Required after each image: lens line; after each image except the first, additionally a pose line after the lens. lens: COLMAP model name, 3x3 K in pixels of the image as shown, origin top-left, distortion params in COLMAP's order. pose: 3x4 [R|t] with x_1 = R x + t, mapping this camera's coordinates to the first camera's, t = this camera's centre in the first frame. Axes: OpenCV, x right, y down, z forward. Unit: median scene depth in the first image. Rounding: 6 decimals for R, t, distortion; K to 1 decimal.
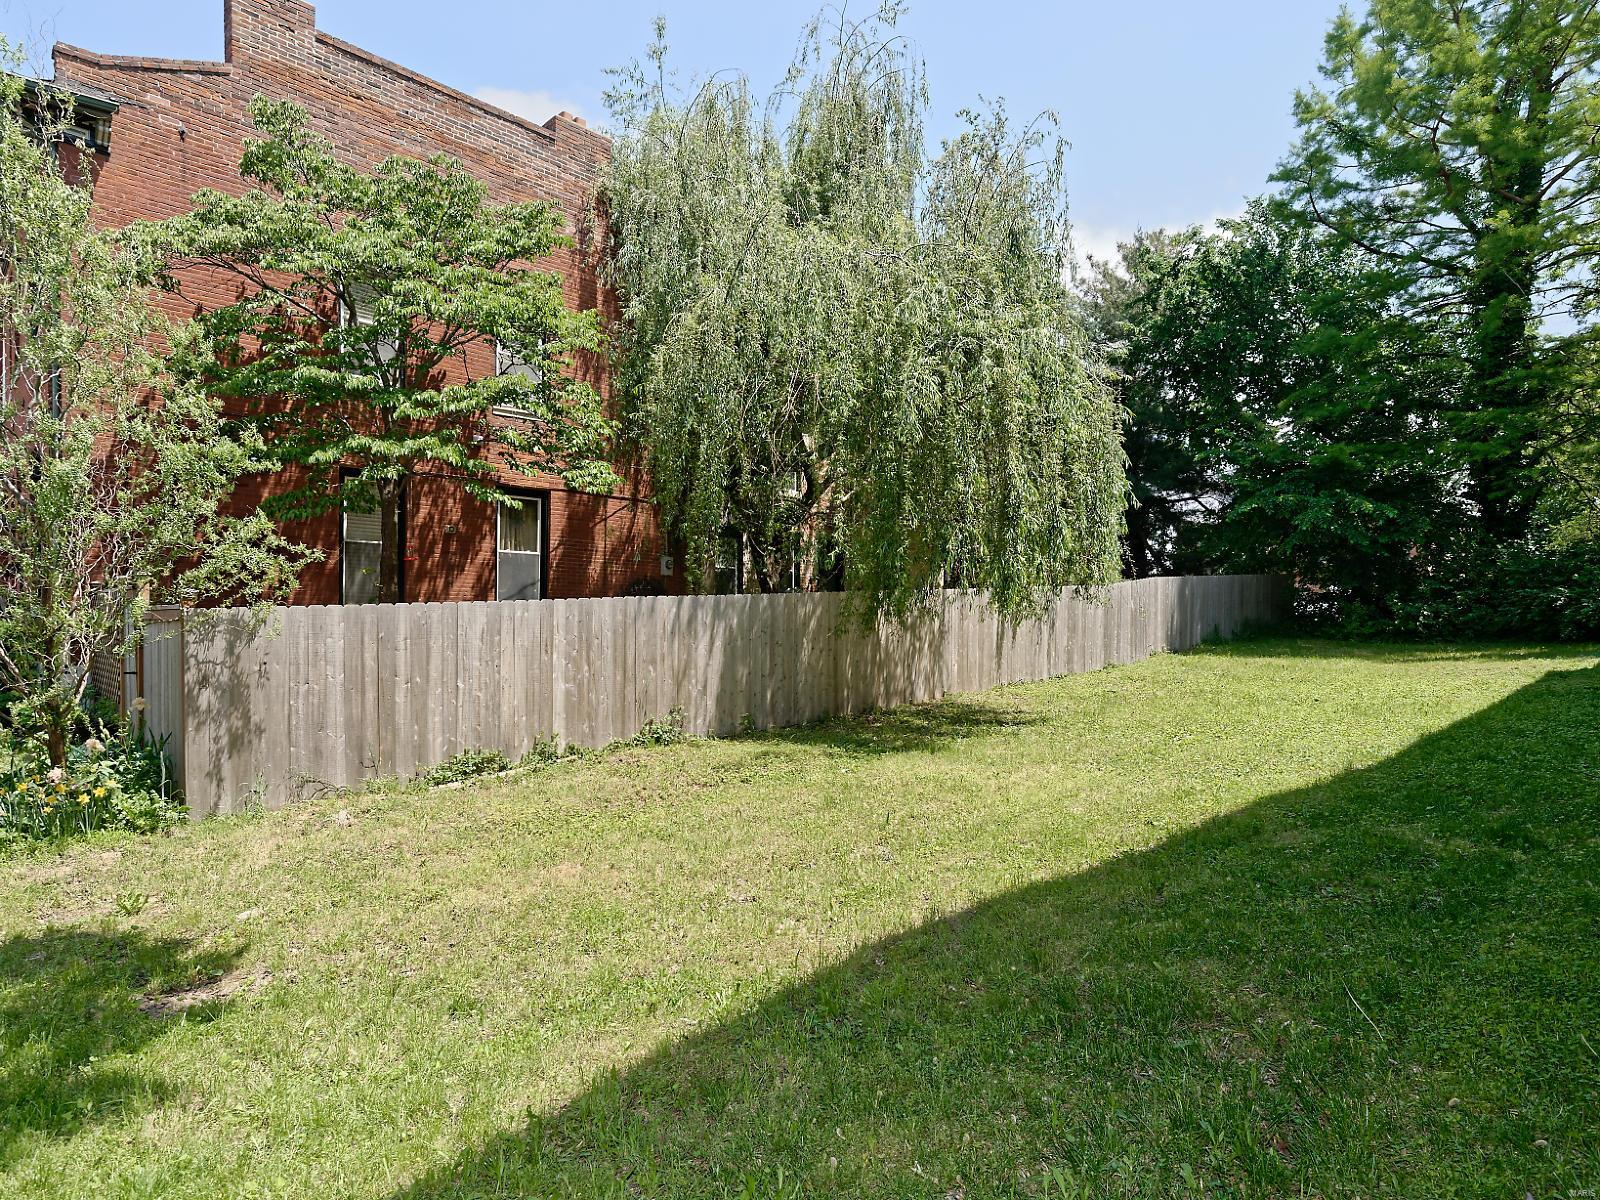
lens RADIAL K [[857.4, 0, 800.0], [0, 857.4, 600.0], [0, 0, 1]] dist [-0.002222, 0.000466]
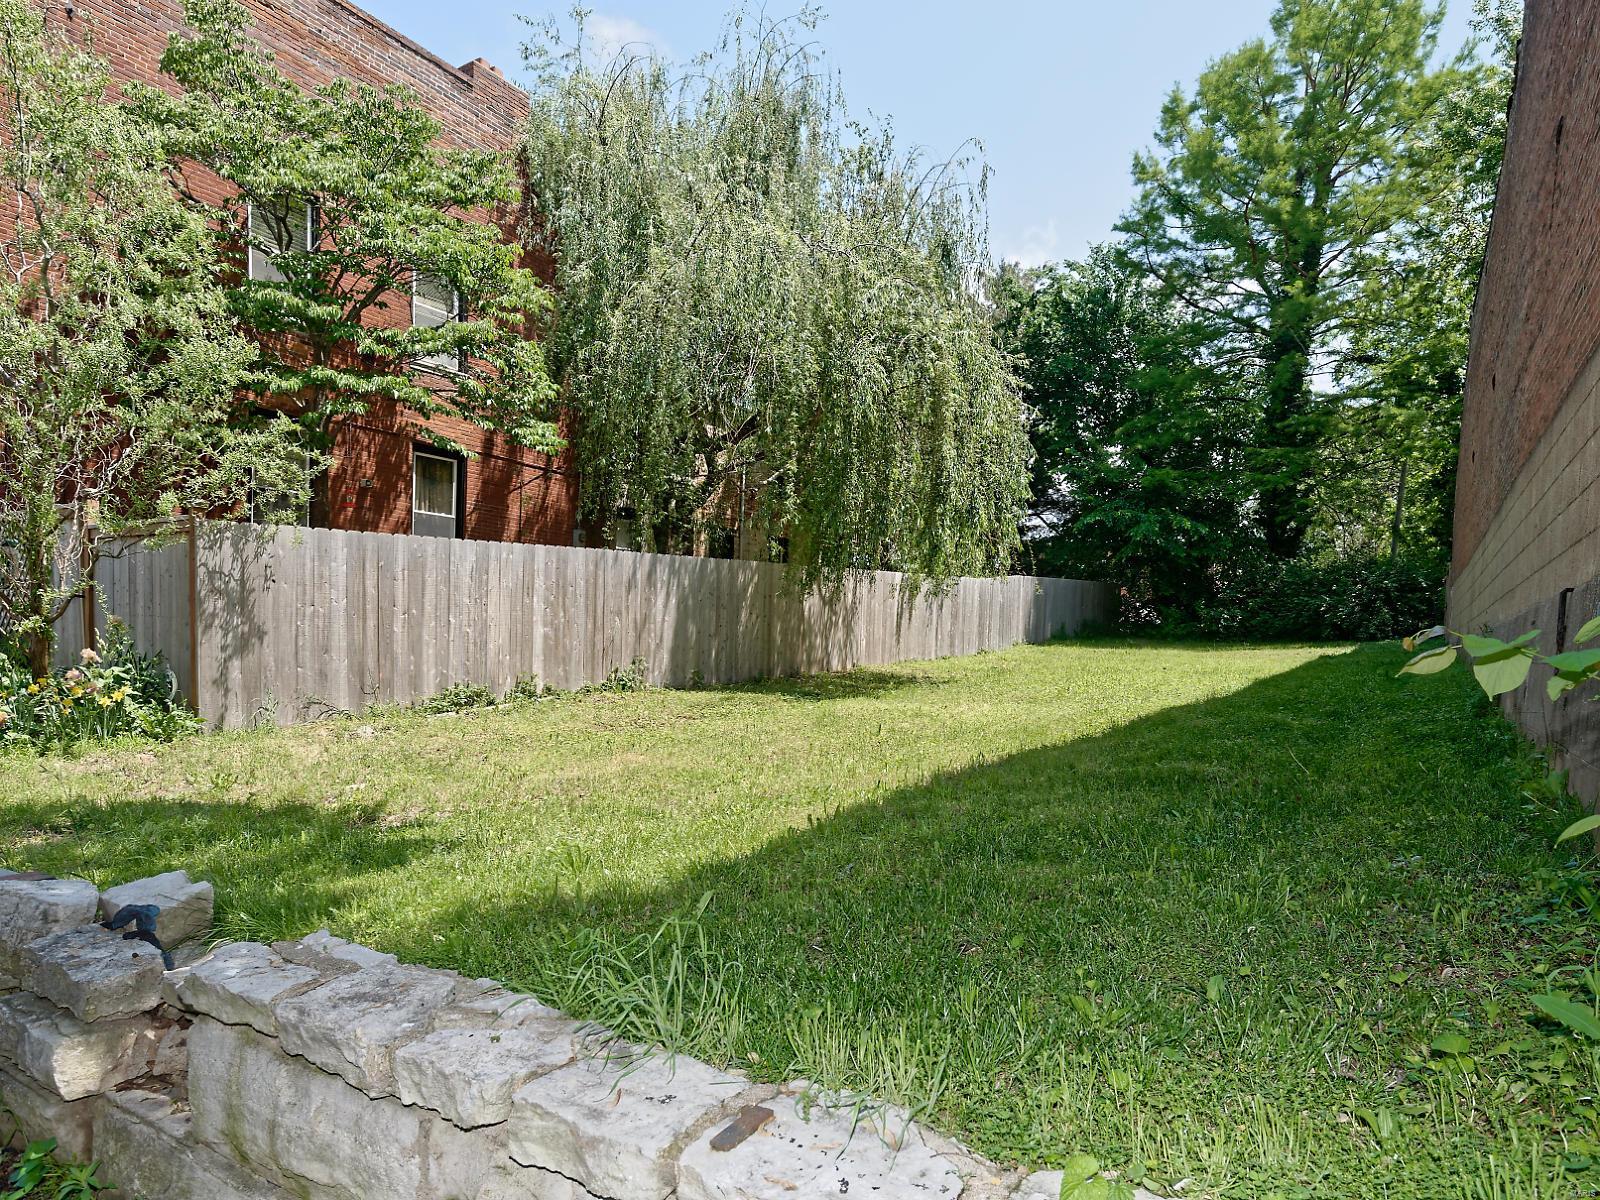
lens RADIAL K [[873.7, 0, 839.2], [0, 873.7, 646.3], [0, 0, 1]] dist [-0.005249, 0.000862]
pose [[0.970836, 0.018980, 0.238992, -0.096140], [-0.027181, 0.999148, 0.031065, 0.042173], [-0.238199, -0.036655, 0.970524, -0.059937]]
